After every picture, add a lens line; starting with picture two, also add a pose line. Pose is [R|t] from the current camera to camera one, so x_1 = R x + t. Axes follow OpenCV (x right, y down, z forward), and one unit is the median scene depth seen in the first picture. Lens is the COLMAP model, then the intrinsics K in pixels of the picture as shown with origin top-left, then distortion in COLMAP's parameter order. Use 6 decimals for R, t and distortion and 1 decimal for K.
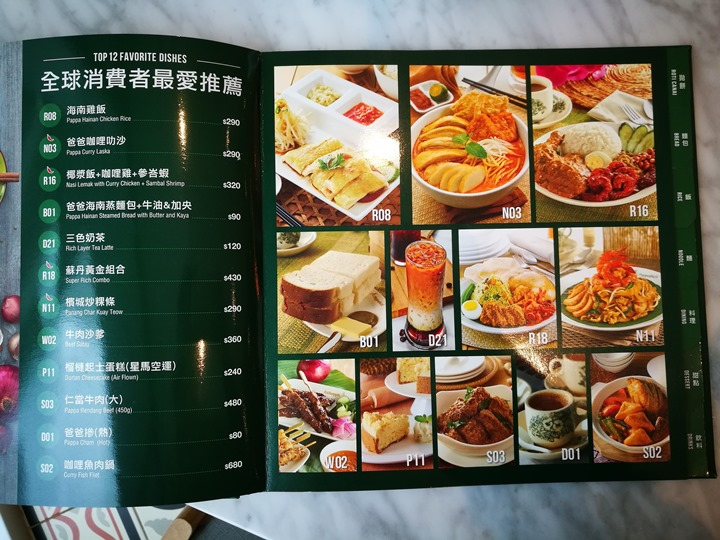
lens RADIAL K [[539.4, 0, 360.0], [0, 539.4, 270.0], [0, 0, 1]] dist [-0.018862, -0.002285]
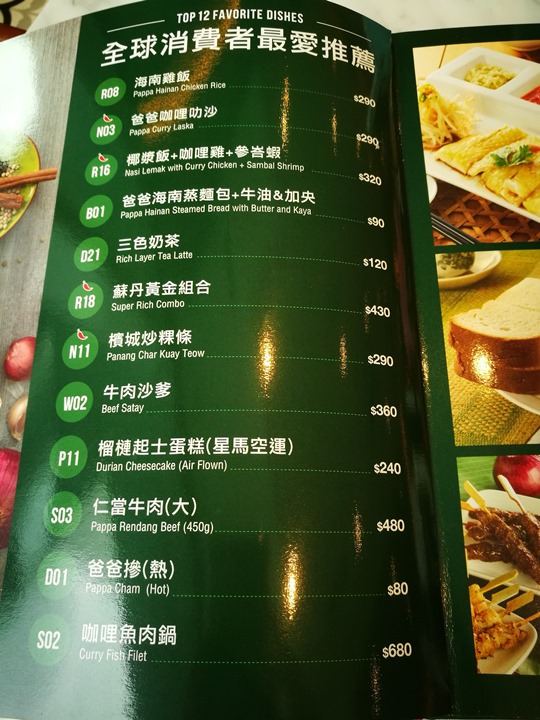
lens RADIAL K [[539.4, 0, 294.7], [0, 539.4, 356.3], [0, 0, 1]] dist [-0.018862, -0.002285]
pose [[0.995669, -0.011405, -0.092270, -0.278108], [-0.011157, 0.970617, -0.240370, 0.211597], [0.092300, 0.240358, 0.966286, 0.428838]]
